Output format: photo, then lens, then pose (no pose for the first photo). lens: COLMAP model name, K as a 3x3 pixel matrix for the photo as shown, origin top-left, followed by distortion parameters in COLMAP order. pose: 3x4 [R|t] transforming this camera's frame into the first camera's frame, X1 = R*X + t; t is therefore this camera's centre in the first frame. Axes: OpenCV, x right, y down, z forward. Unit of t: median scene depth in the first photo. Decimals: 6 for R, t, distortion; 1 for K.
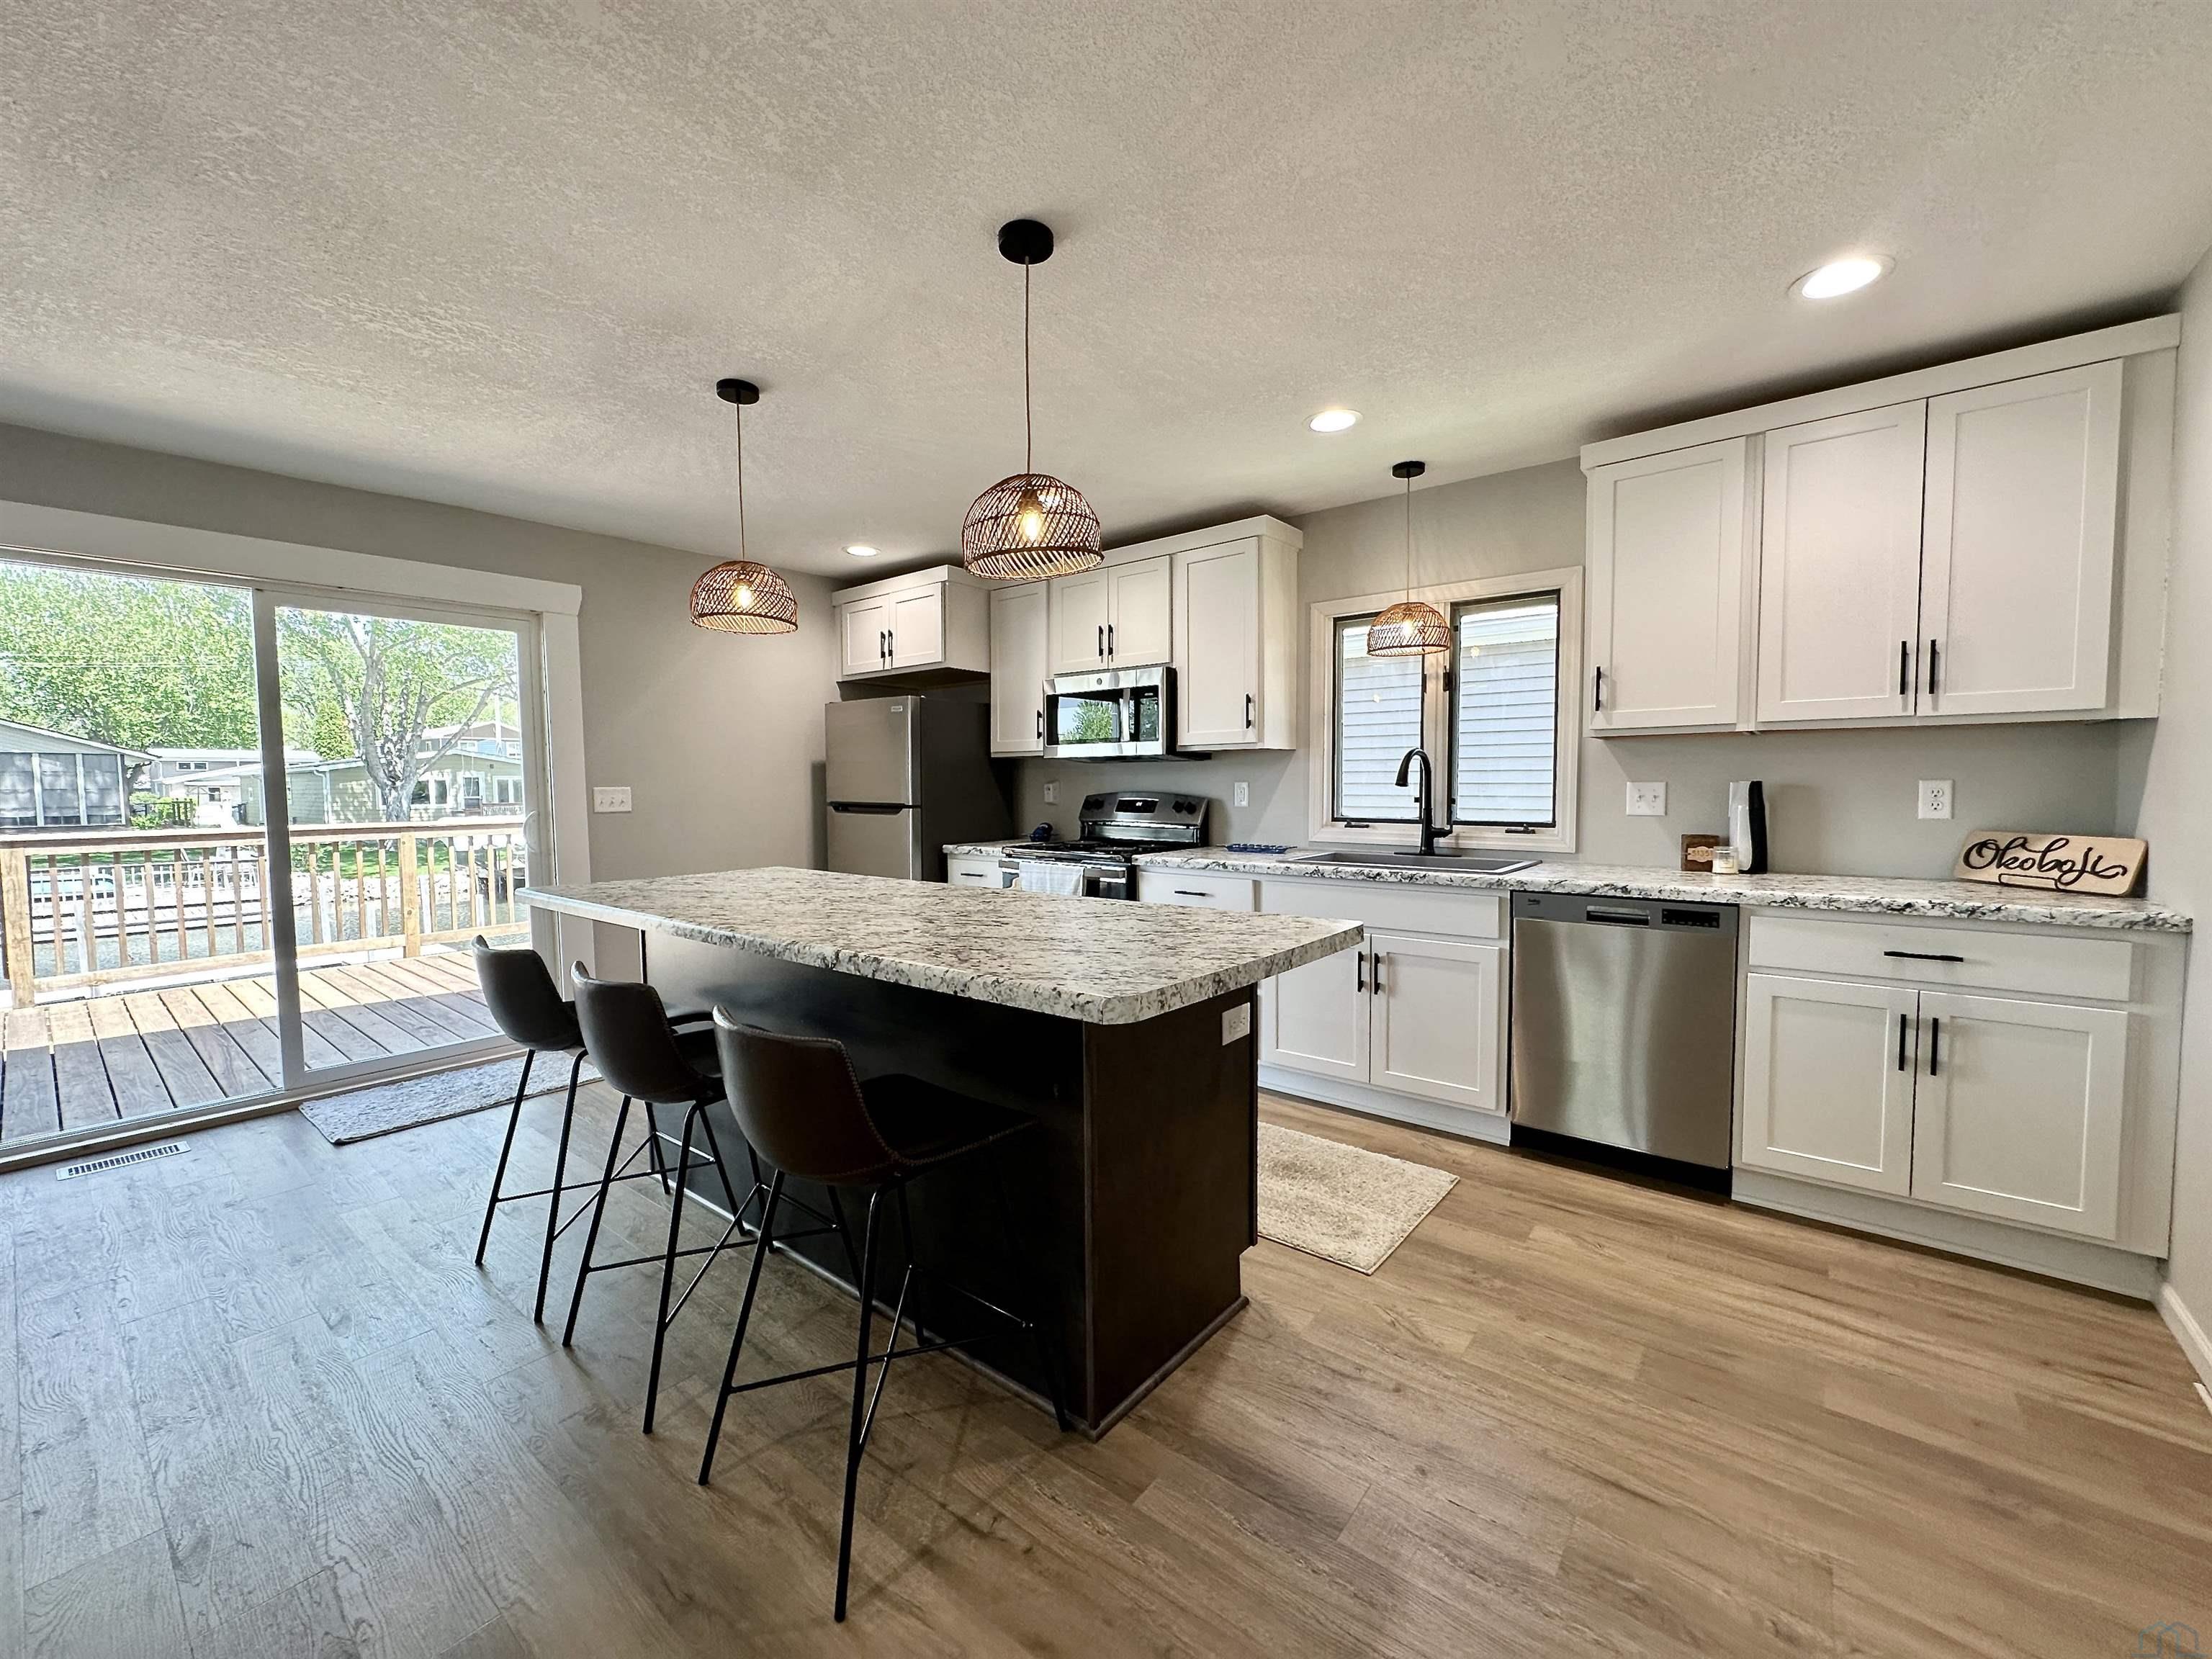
lens RADIAL K [[882.6, 0, 1106.0], [0, 882.6, 829.5], [0, 0, 1]] dist [0.000791, 0.000155]
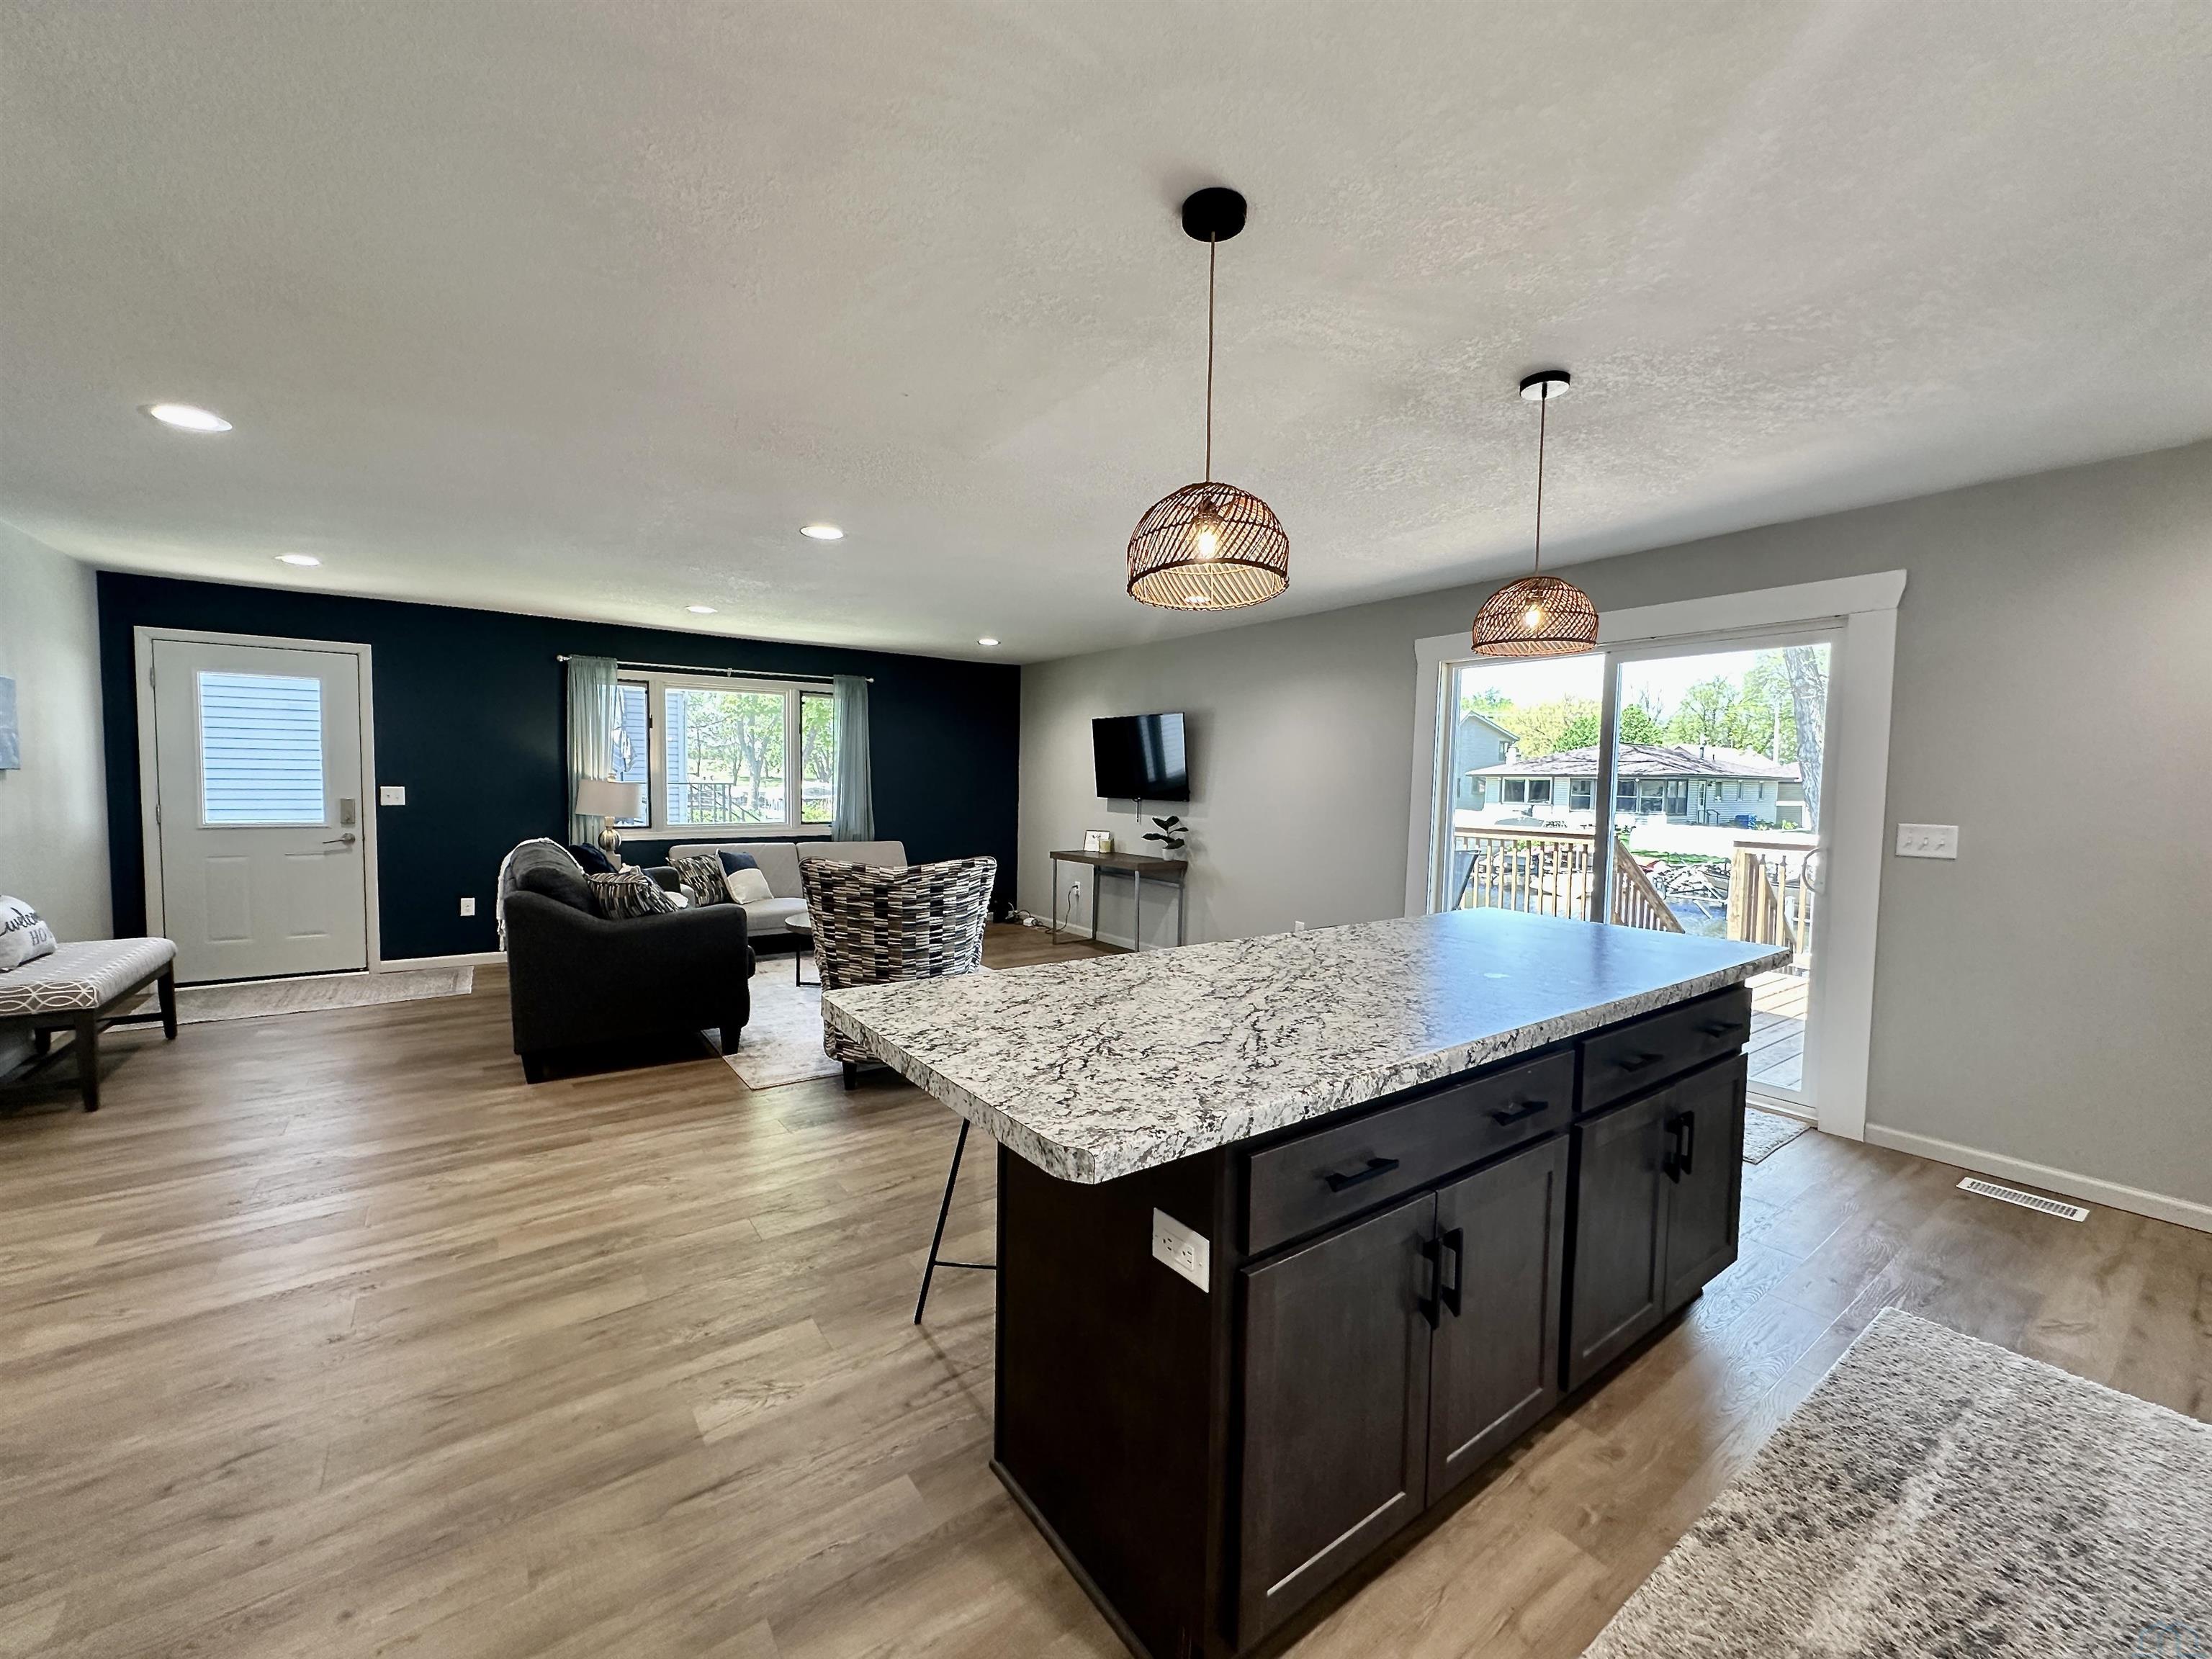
lens RADIAL K [[882.6, 0, 1106.0], [0, 882.6, 829.5], [0, 0, 1]] dist [0.000791, 0.000155]
pose [[-0.261744, 0.058607, -0.963356, 0.479737], [-0.066159, 0.994717, 0.078490, -0.076998], [0.962867, 0.084279, -0.256484, 0.699233]]
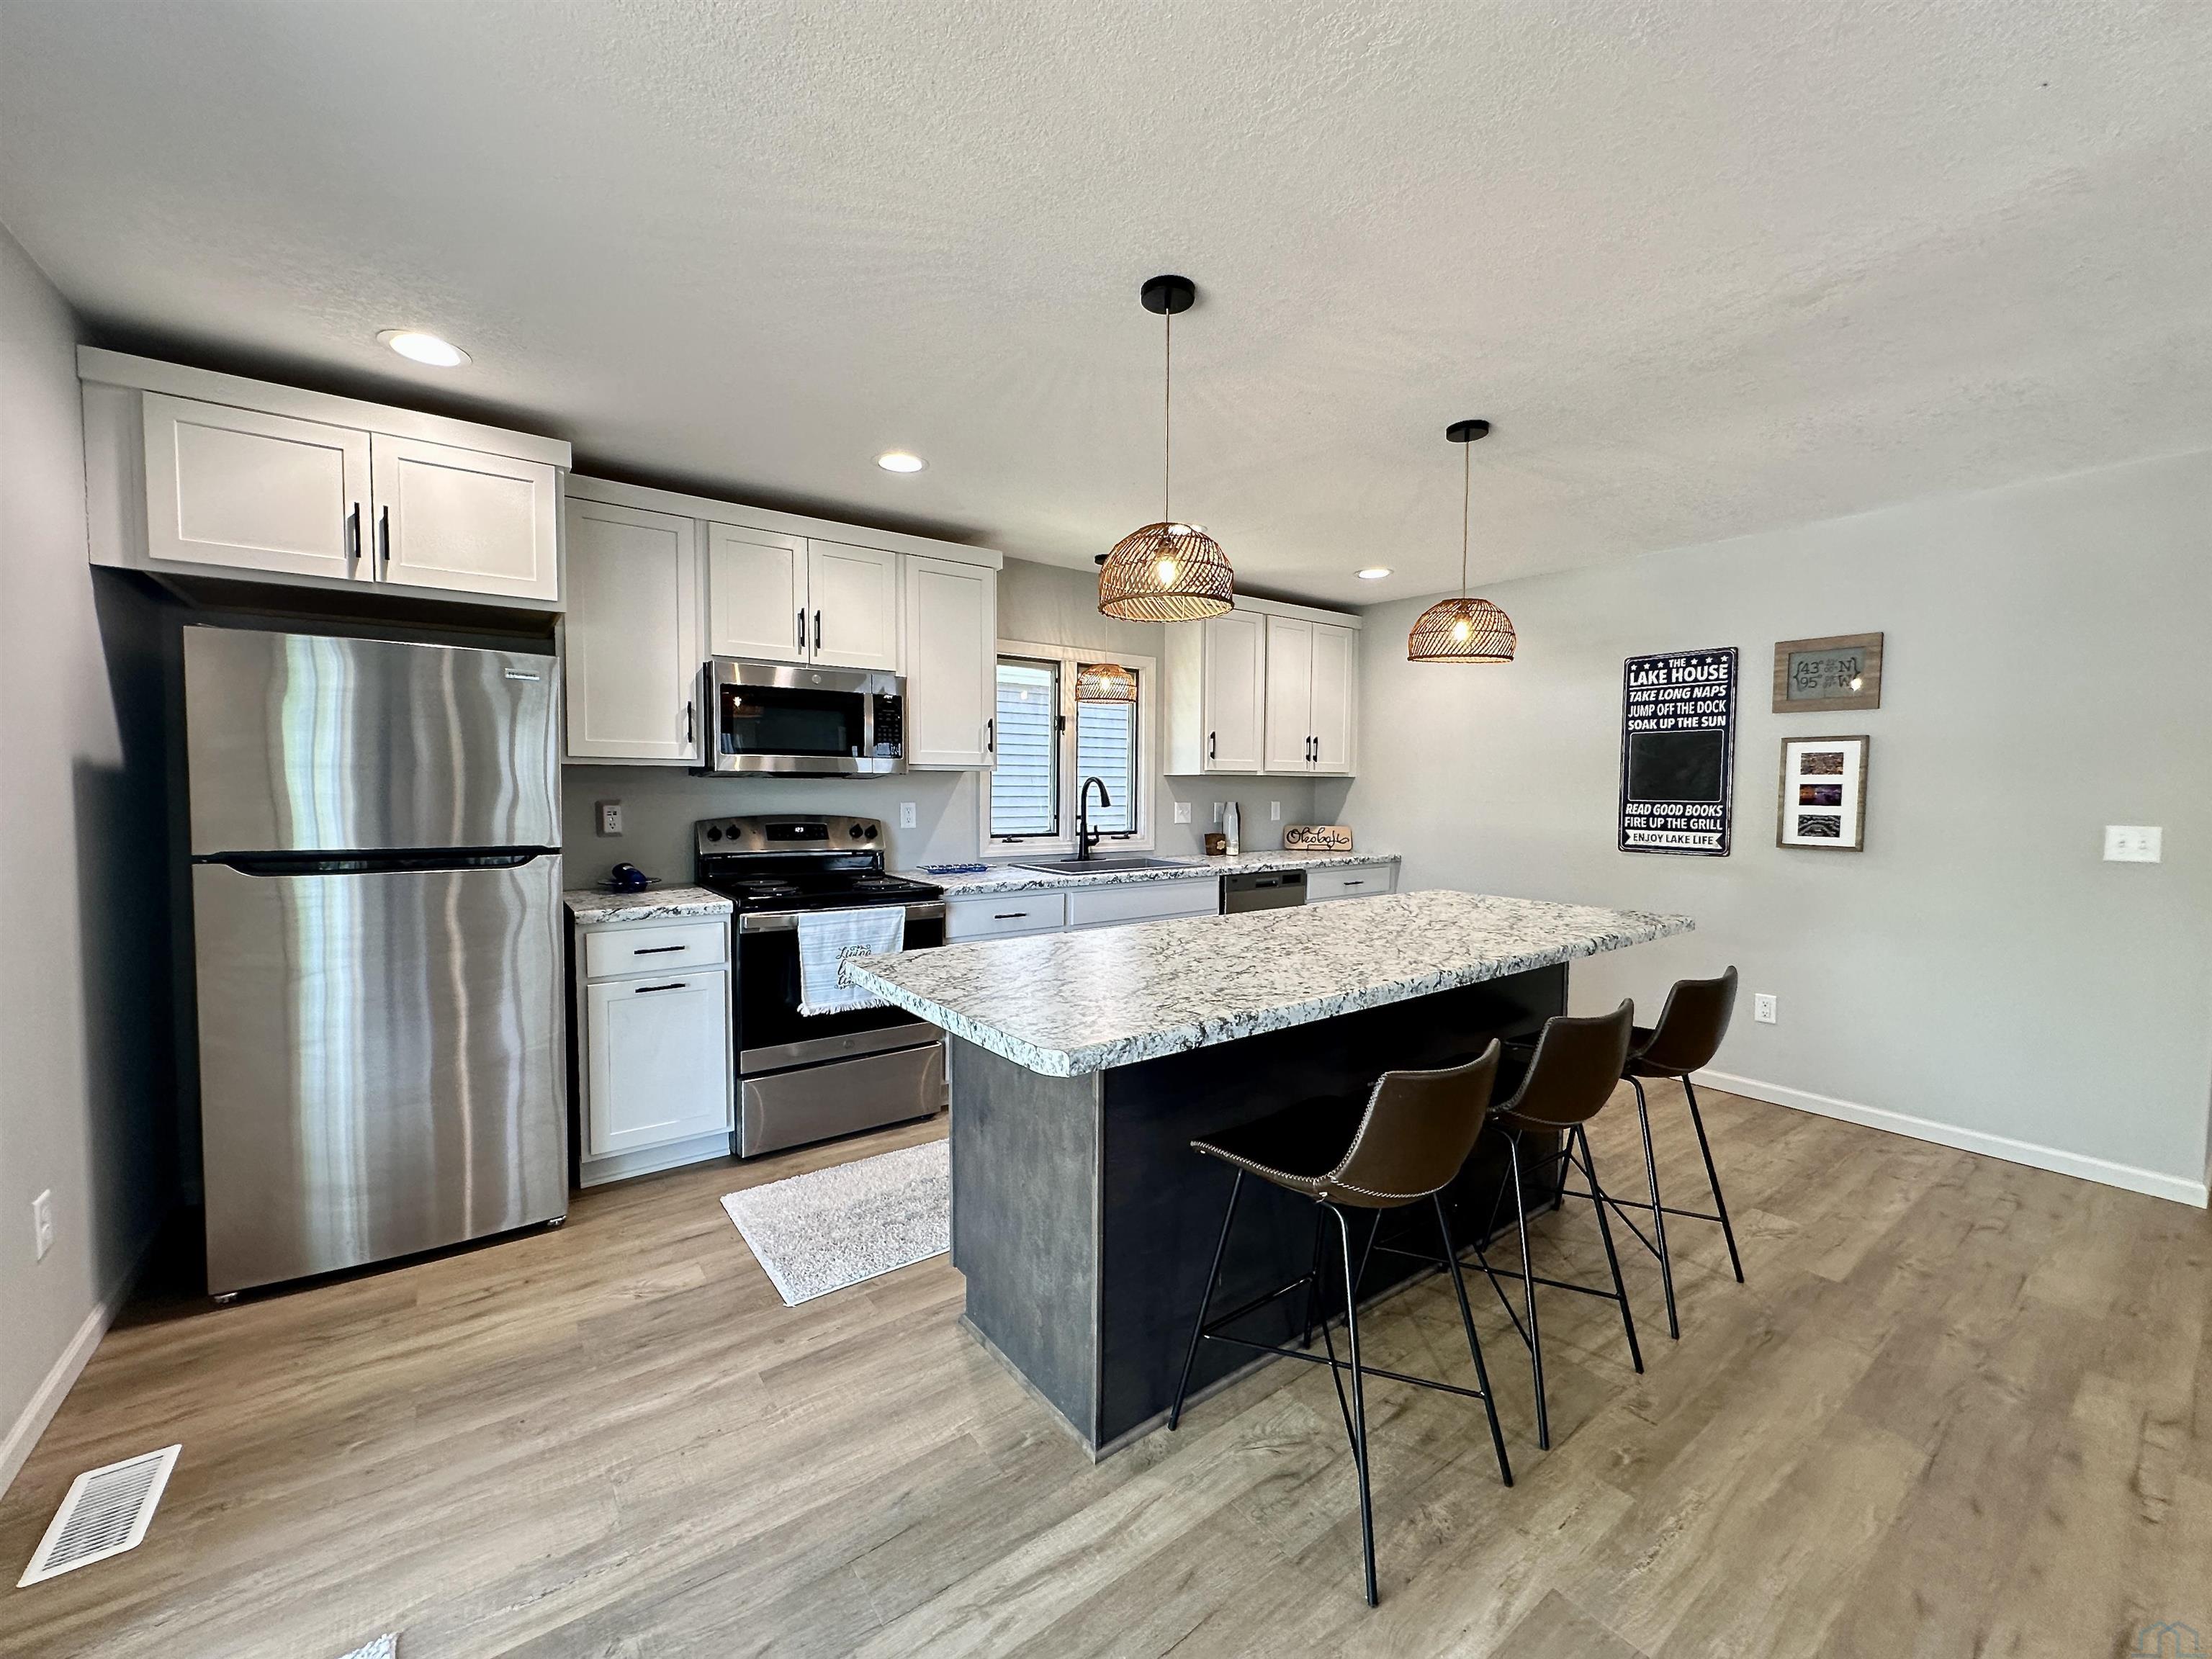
lens RADIAL K [[882.6, 0, 1106.0], [0, 882.6, 829.5], [0, 0, 1]] dist [0.000791, 0.000155]
pose [[0.250205, -0.039273, 0.967396, -0.971462], [0.042726, 0.998651, 0.029491, -0.058133], [-0.967250, 0.033954, 0.251546, 0.732206]]
